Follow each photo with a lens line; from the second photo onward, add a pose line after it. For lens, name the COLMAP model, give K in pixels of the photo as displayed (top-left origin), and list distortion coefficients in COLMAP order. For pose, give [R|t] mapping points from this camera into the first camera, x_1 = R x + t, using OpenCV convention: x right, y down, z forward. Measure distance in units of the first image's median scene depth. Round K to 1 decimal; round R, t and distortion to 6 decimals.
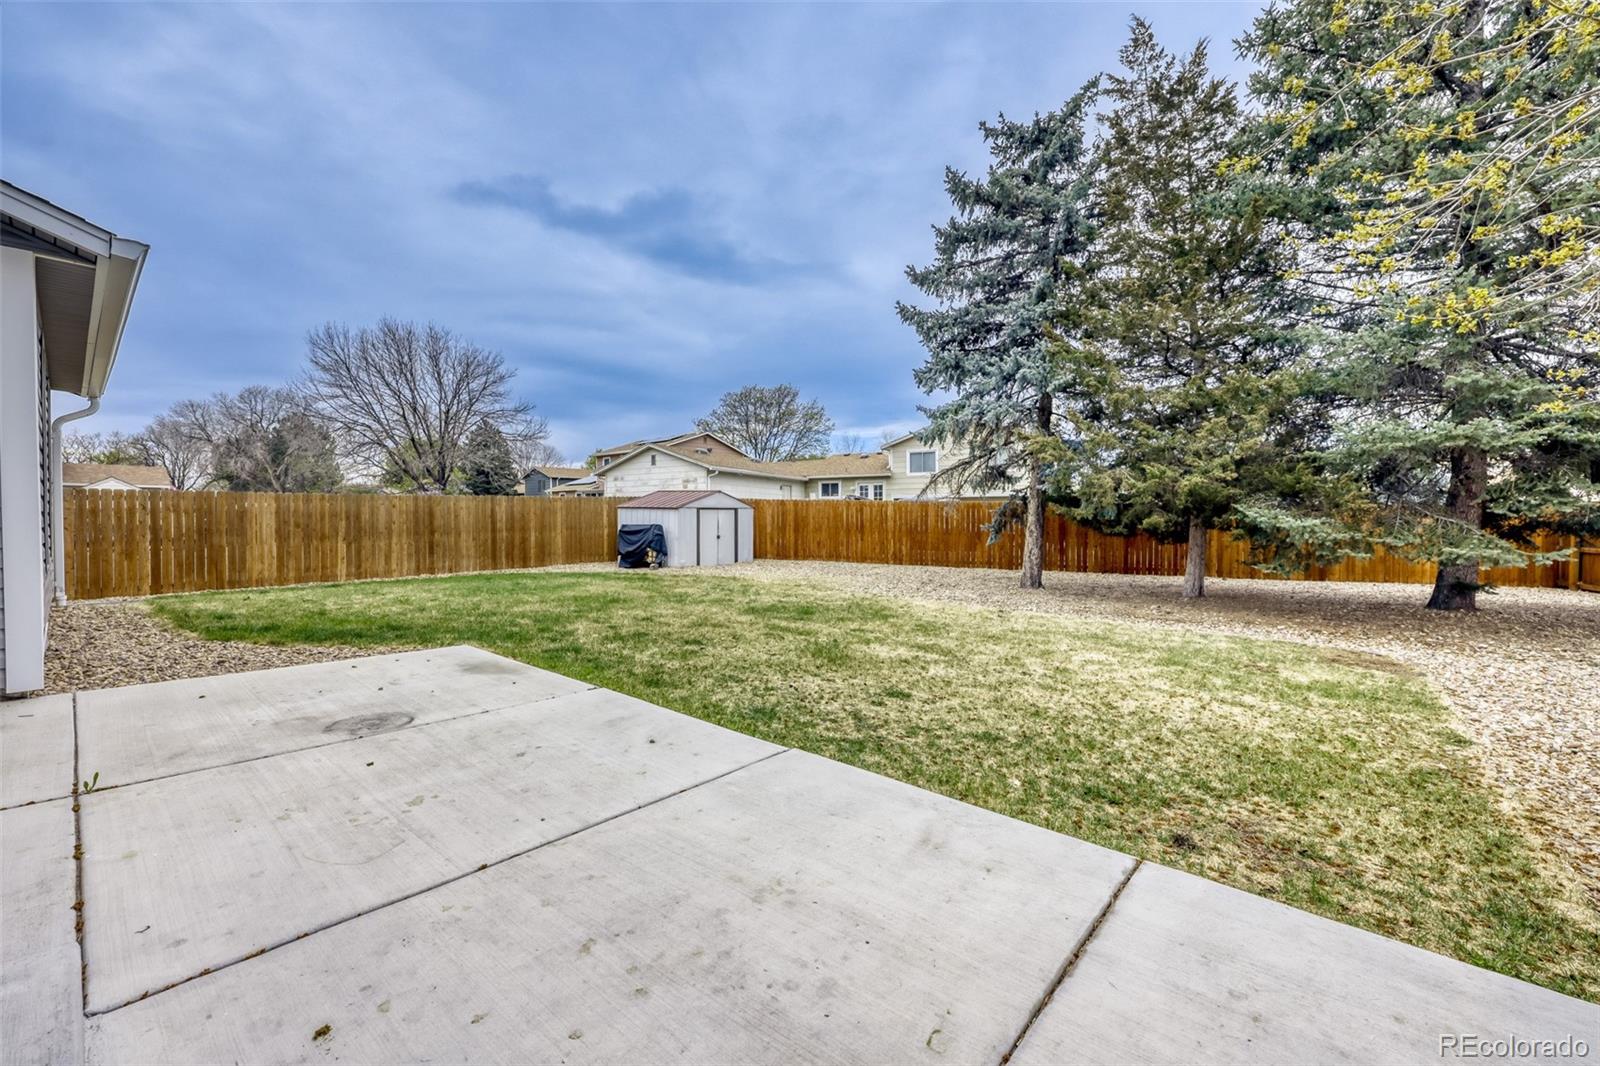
lens RADIAL K [[644.8, 0, 795.7], [0, 644.8, 528.4], [0, 0, 1]] dist [0.001307, 0.000212]
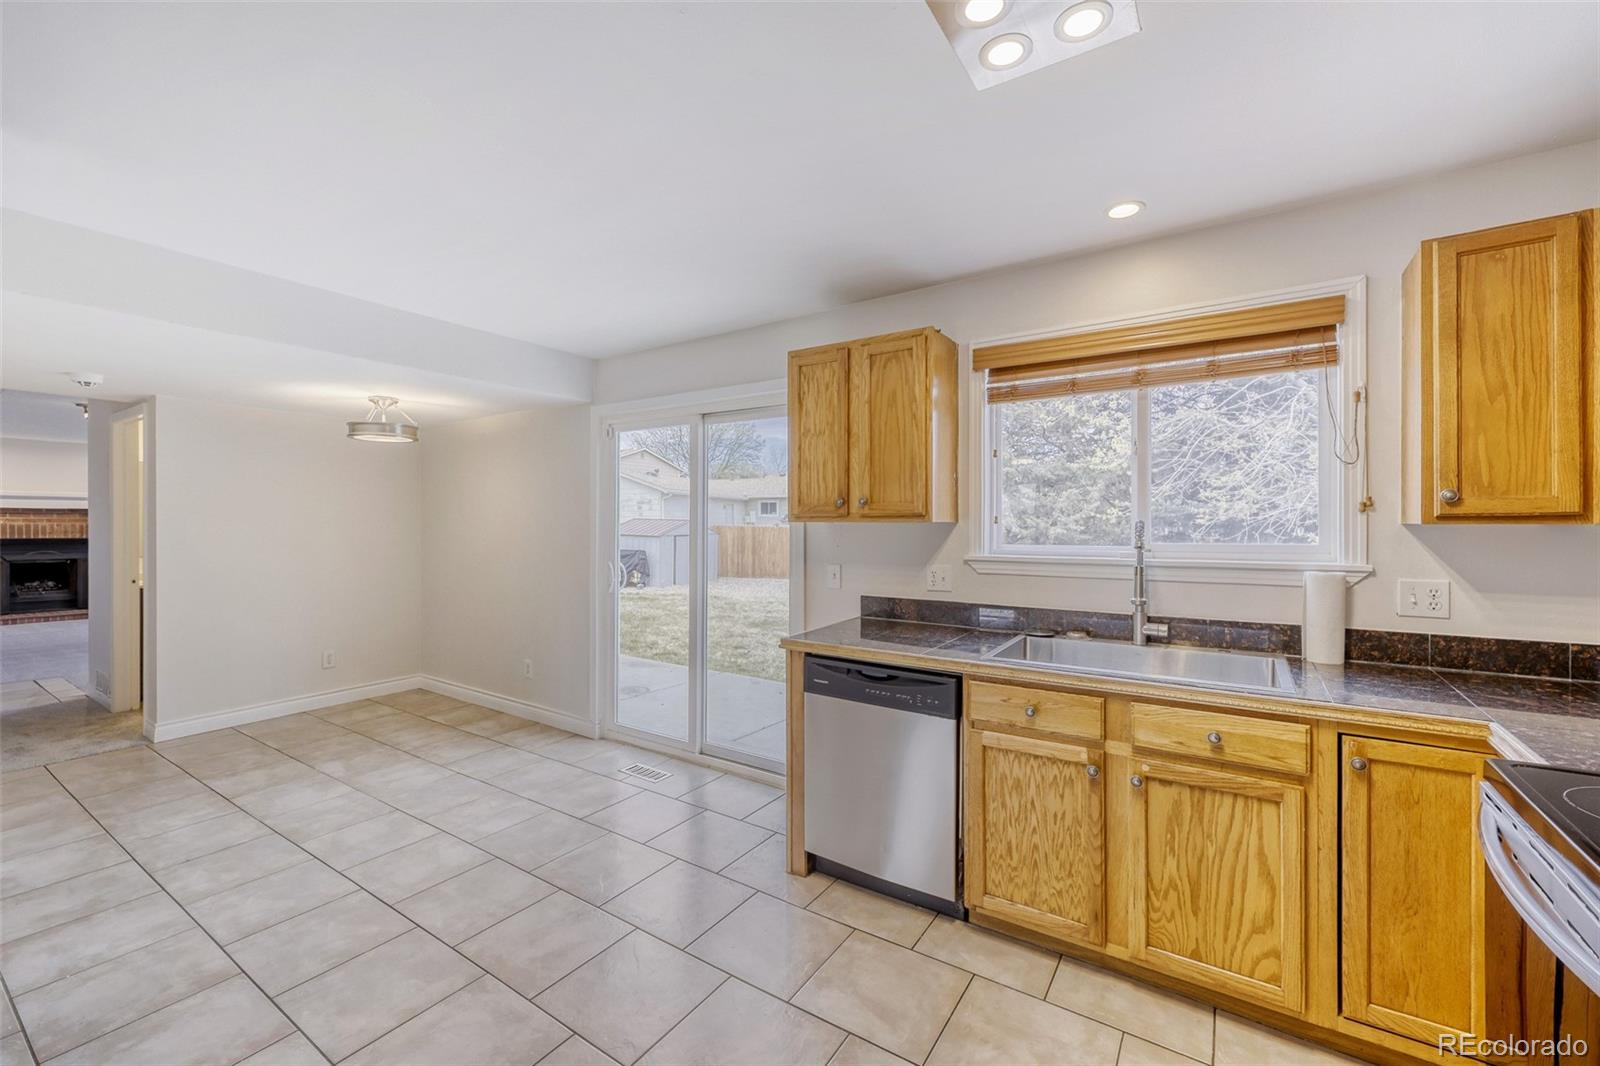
lens RADIAL K [[653.9, 0, 797.4], [0, 653.9, 526.6], [0, 0, 1]] dist [0.002668, 0.000128]
pose [[0.991855, 0.004176, 0.127308, -0.115529], [-0.002654, 0.999923, -0.012119, -0.047754], [-0.127348, 0.011682, 0.991789, -0.293625]]
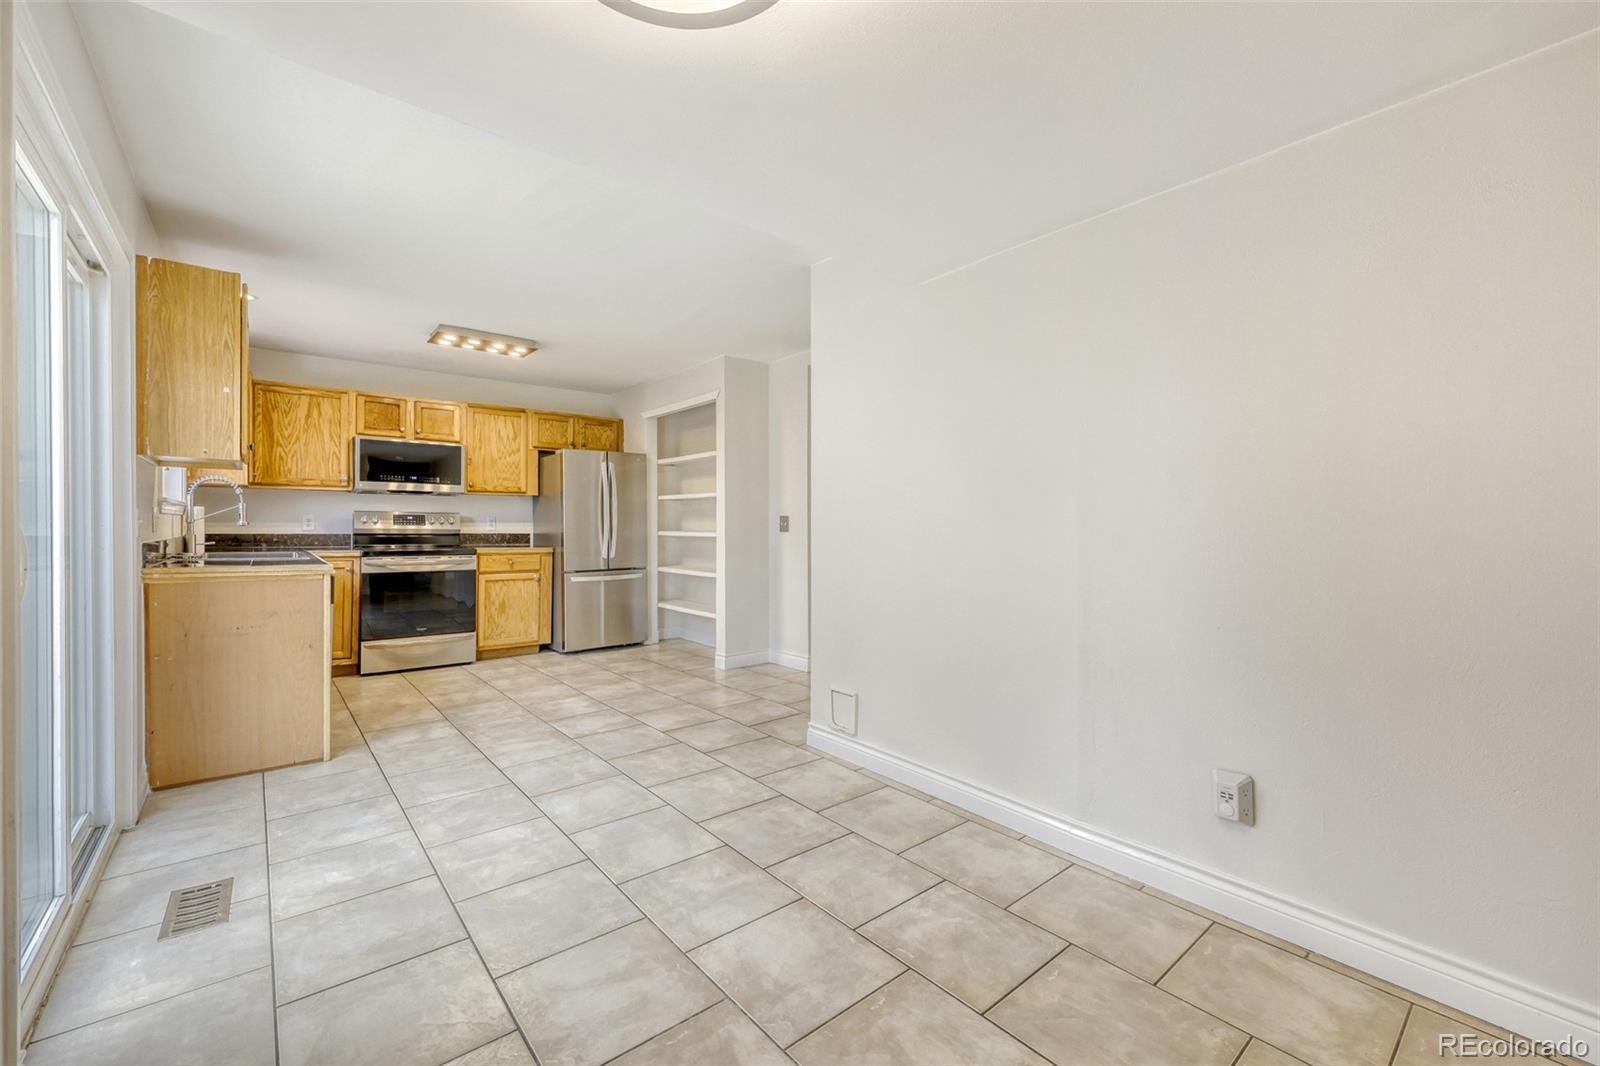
lens RADIAL K [[653.9, 0, 797.4], [0, 653.9, 526.6], [0, 0, 1]] dist [0.002668, 0.000128]
pose [[-0.987618, 0.001386, 0.156873, -0.312645], [0.003788, 0.999880, 0.015011, -0.031861], [-0.156834, 0.015419, -0.987505, 0.144992]]
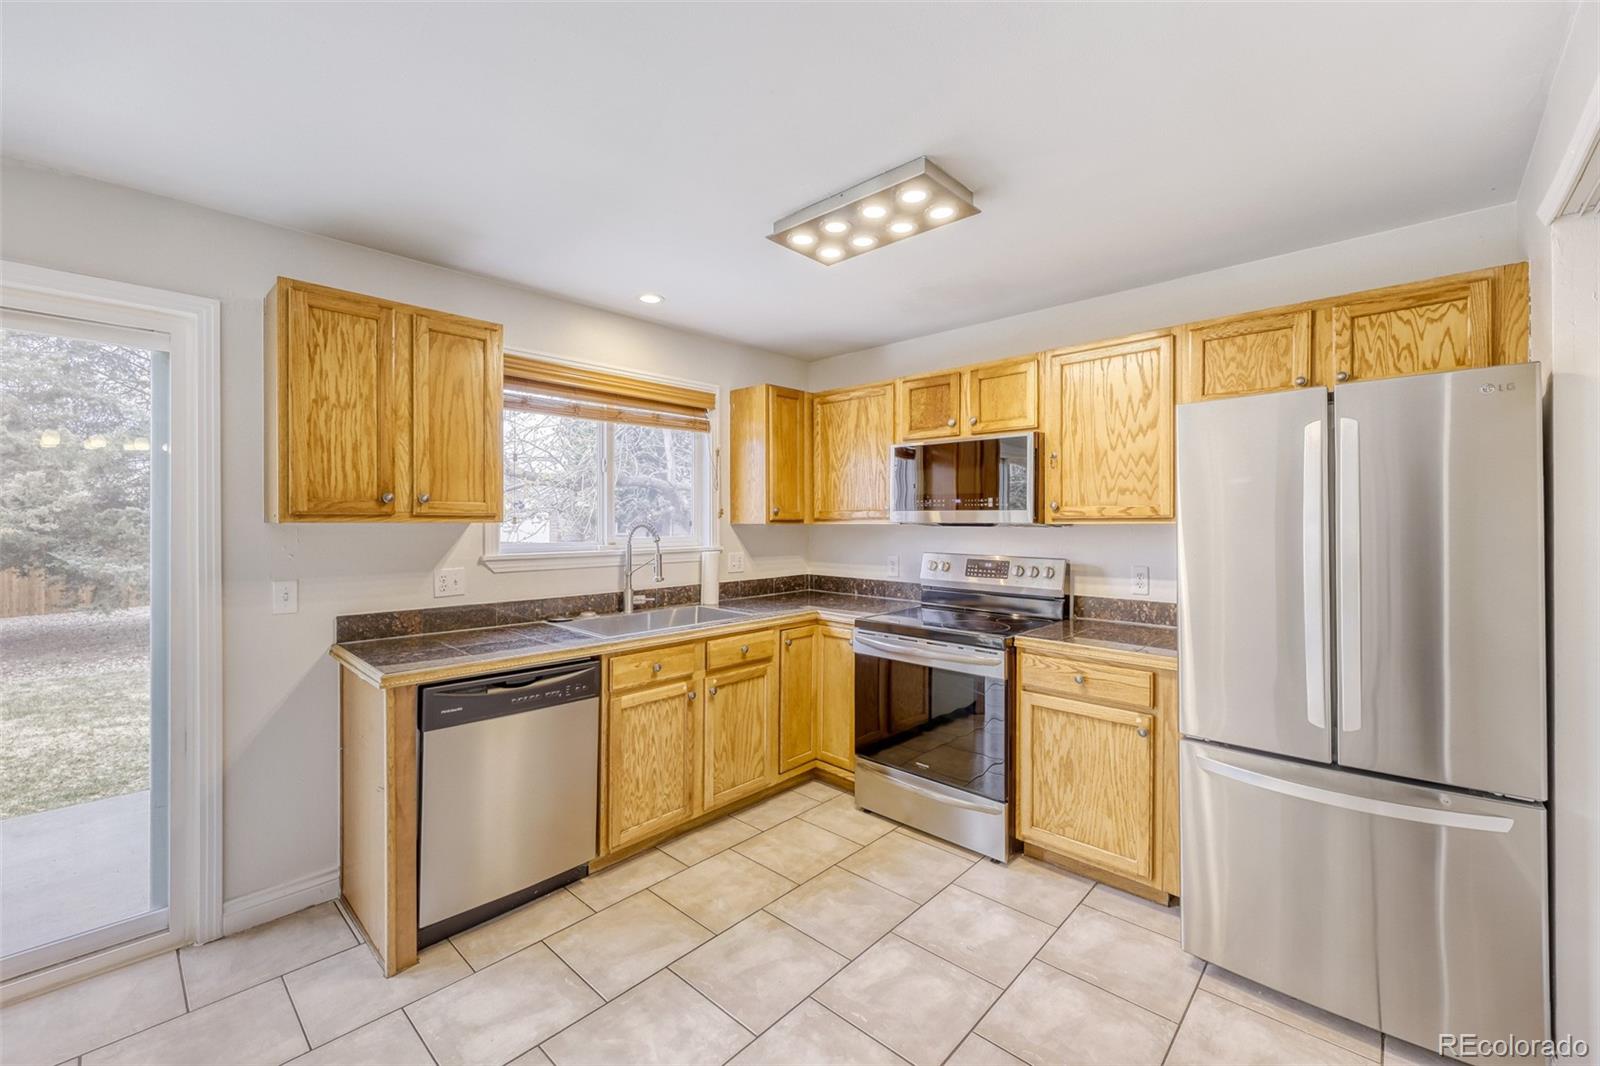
lens RADIAL K [[651.1, 0, 798.1], [0, 651.1, 521.7], [0, 0, 1]] dist [-0.001369, -0.000090]
pose [[0.034707, 0.004294, 0.999388, -0.252164], [0.013303, 0.999900, -0.004759, -0.049992], [-0.999309, 0.013460, 0.034646, -0.189823]]
